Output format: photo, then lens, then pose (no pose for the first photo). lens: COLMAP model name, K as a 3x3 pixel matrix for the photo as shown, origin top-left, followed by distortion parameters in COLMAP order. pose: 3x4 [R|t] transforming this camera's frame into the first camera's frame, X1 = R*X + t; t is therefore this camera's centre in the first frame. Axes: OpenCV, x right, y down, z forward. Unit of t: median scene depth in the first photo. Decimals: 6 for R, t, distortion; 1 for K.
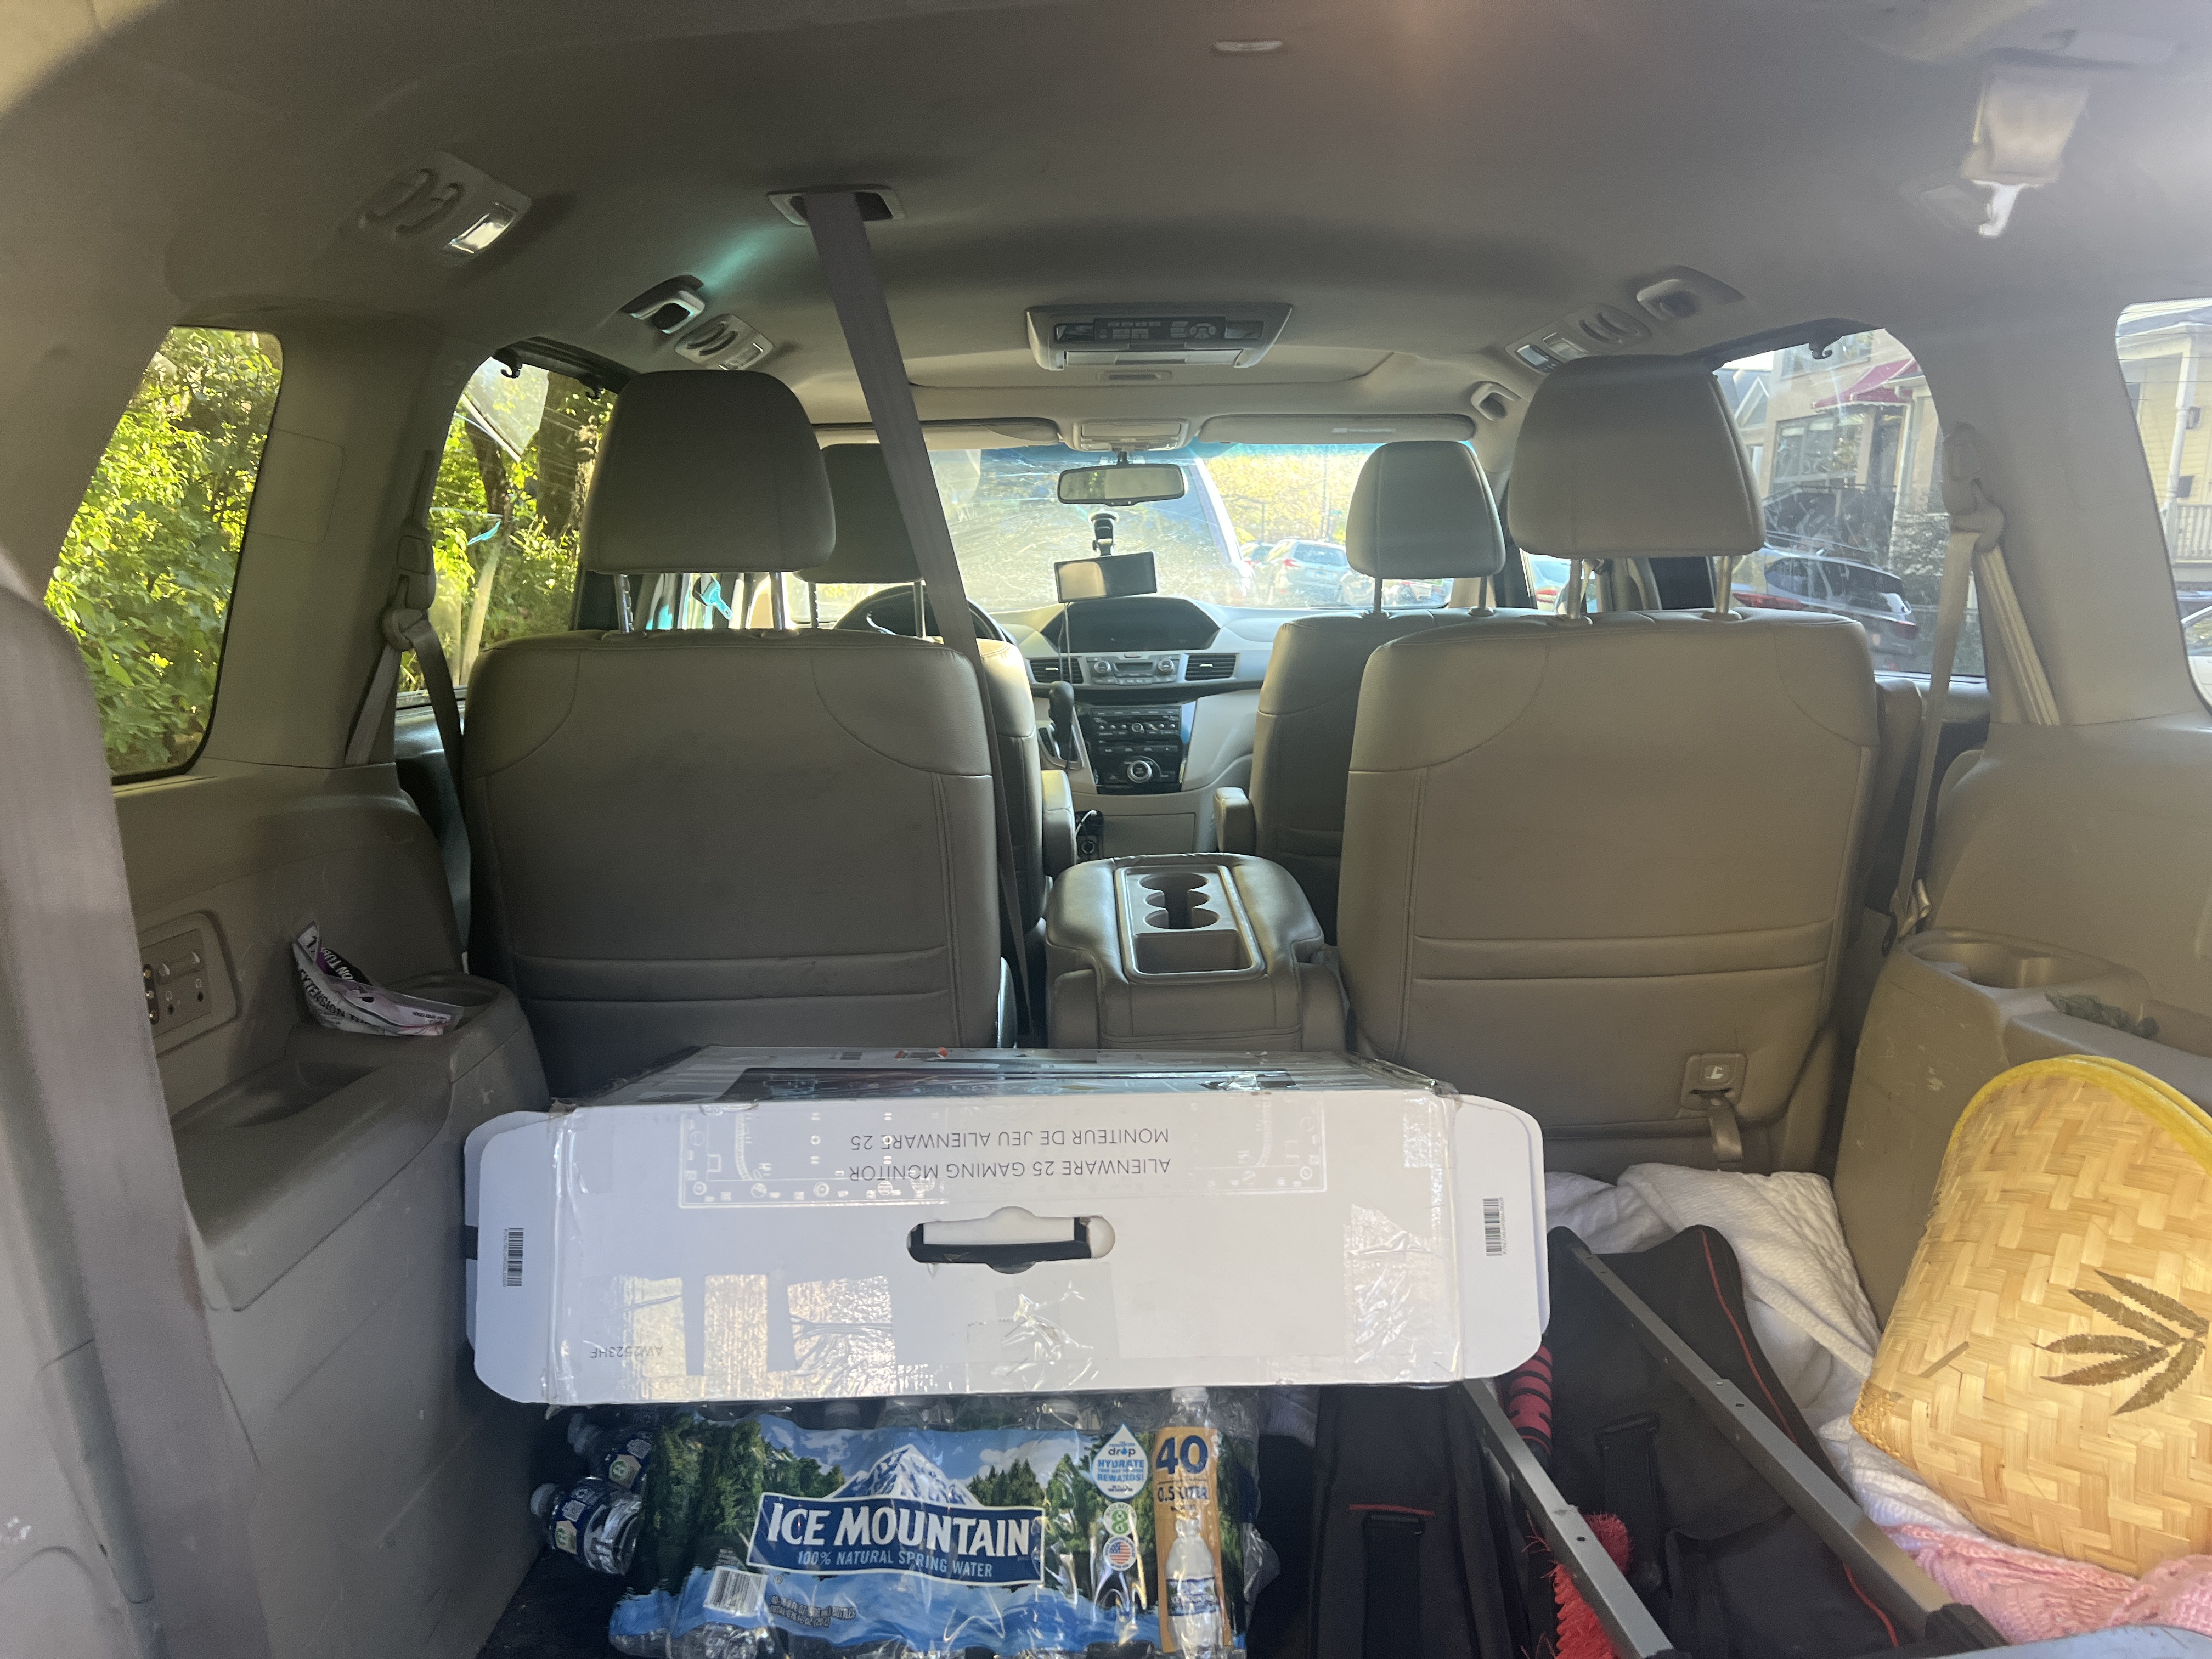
lens RADIAL K [[1702.1, 0, 1118.9], [0, 1702.1, 842.4], [0, 0, 1]] dist [-0.009382, -0.042643]
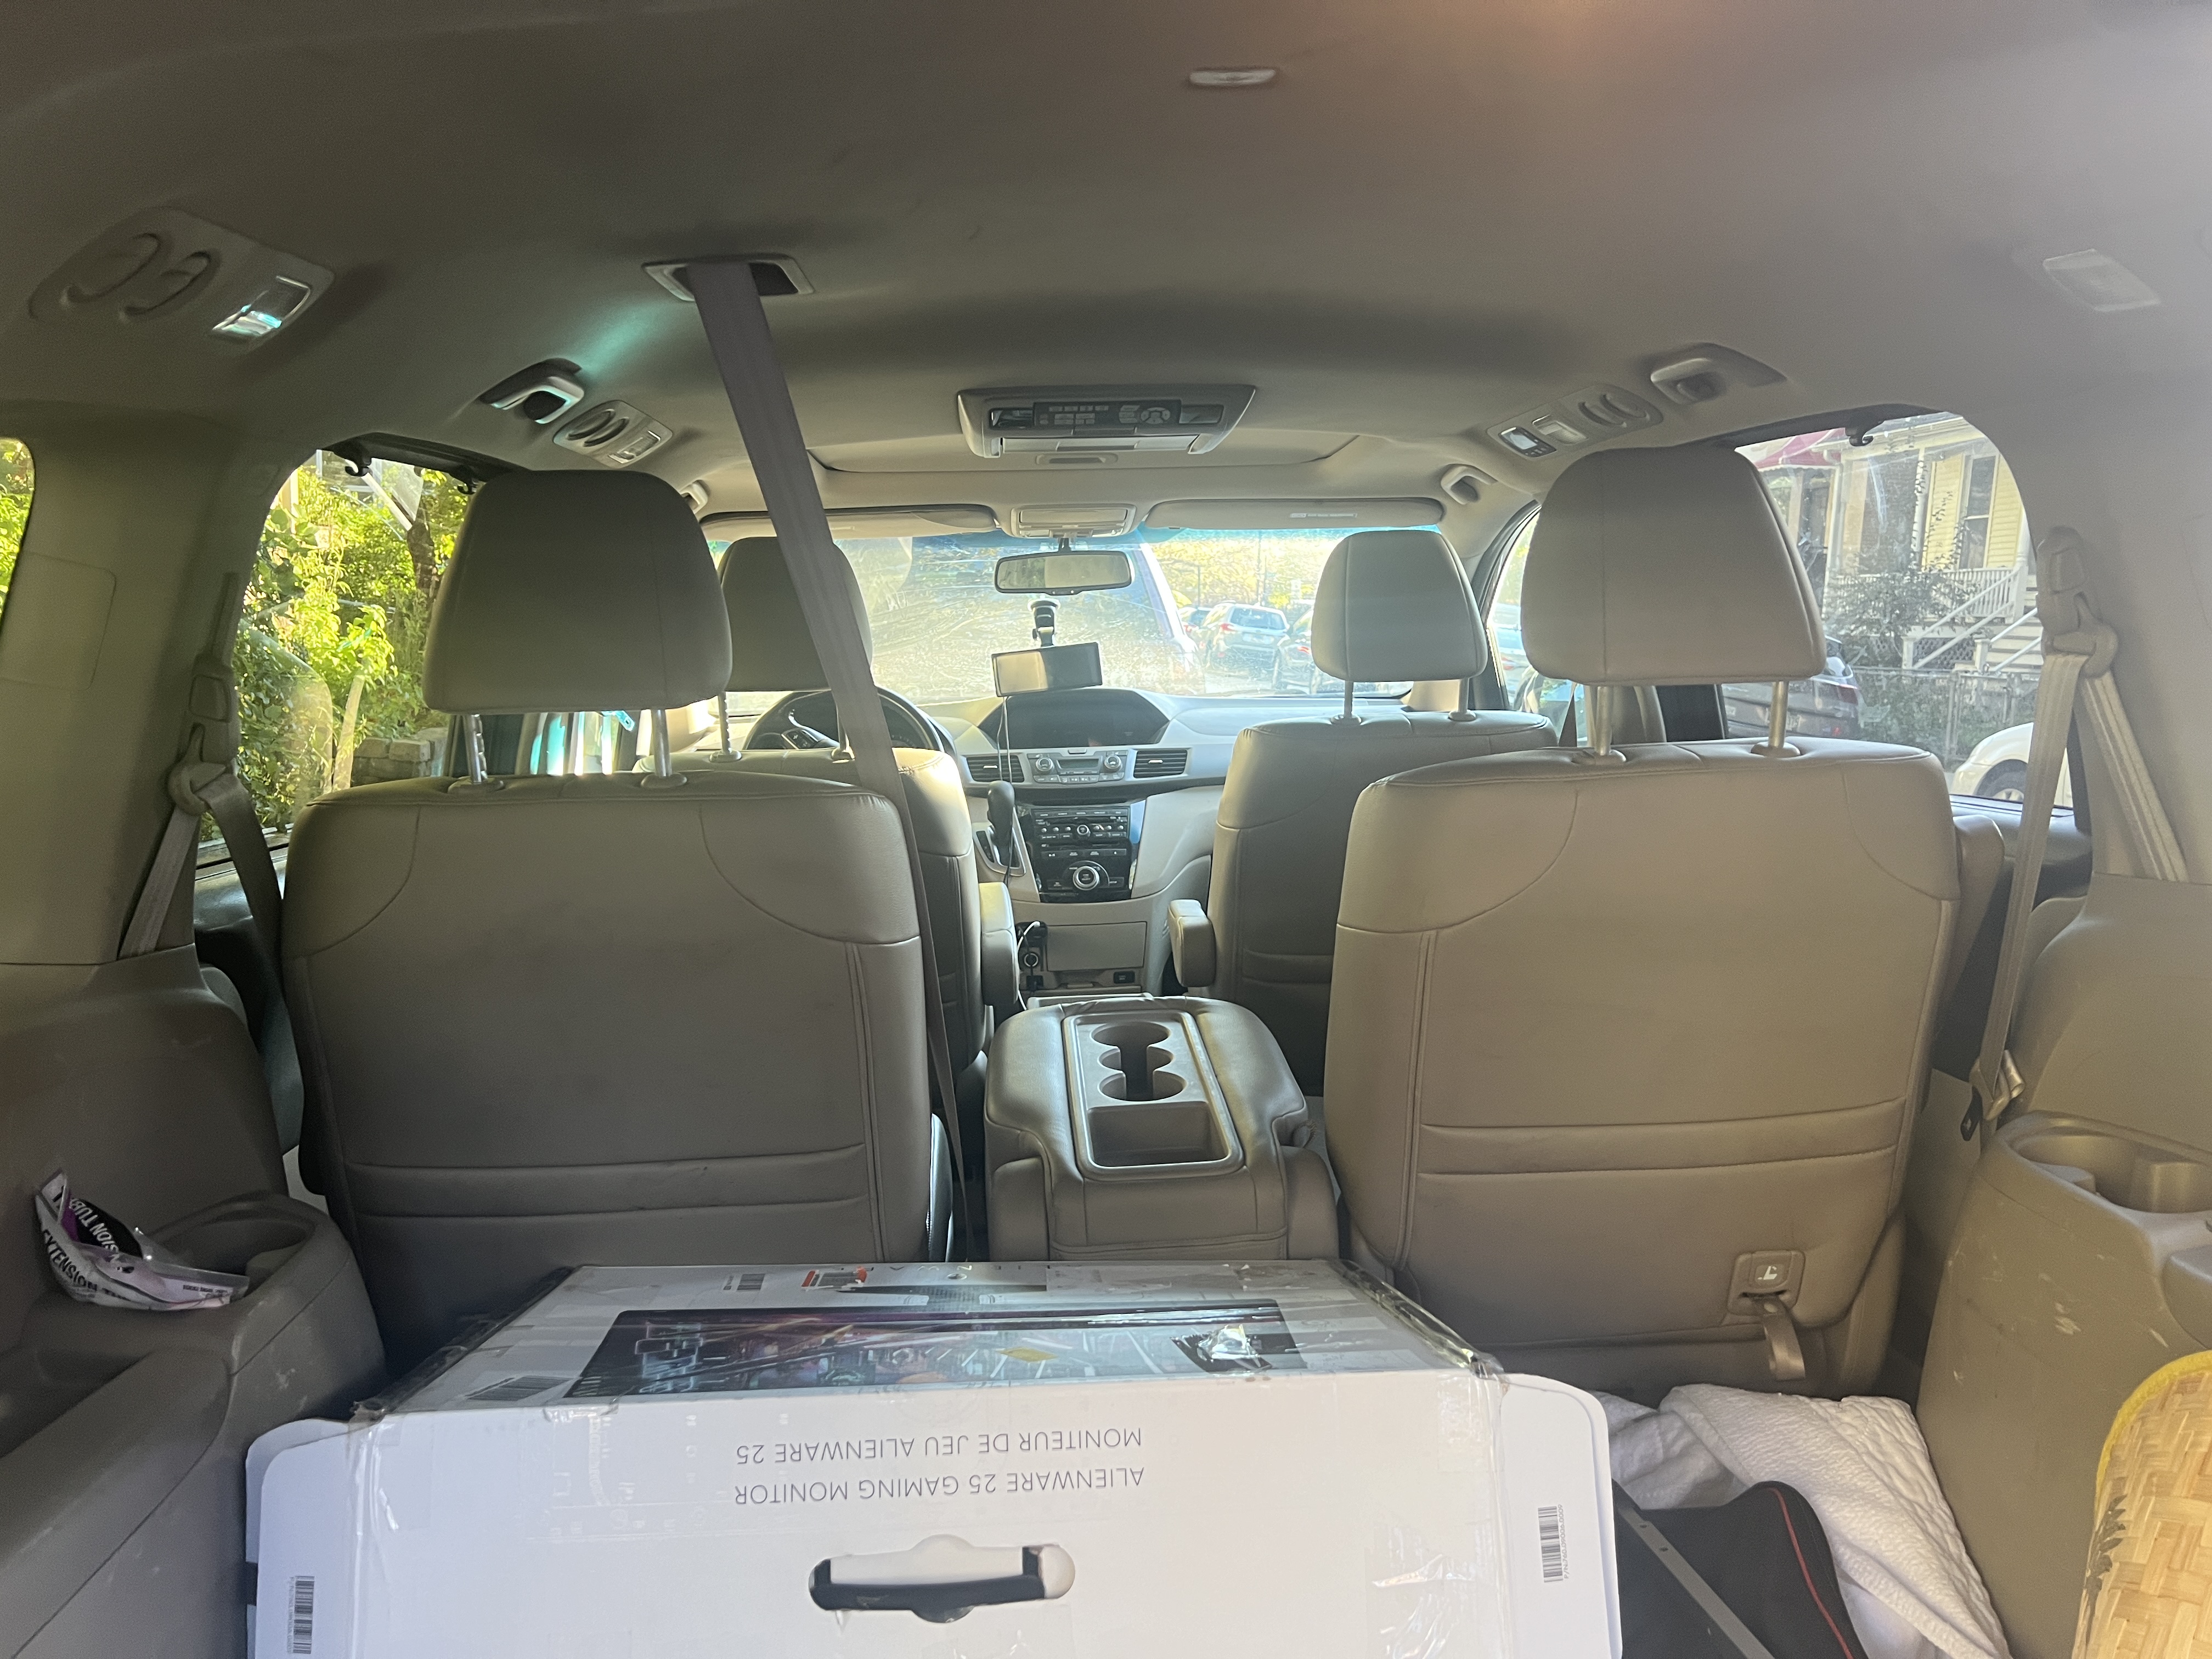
lens RADIAL K [[1702.1, 0, 1099.8], [0, 1702.1, 818.1], [0, 0, 1]] dist [-0.009382, -0.042643]
pose [[0.999657, -0.009861, 0.024262, -0.004908], [0.011074, 0.998670, -0.050356, -0.058319], [-0.023733, 0.050607, 0.998437, 0.155228]]
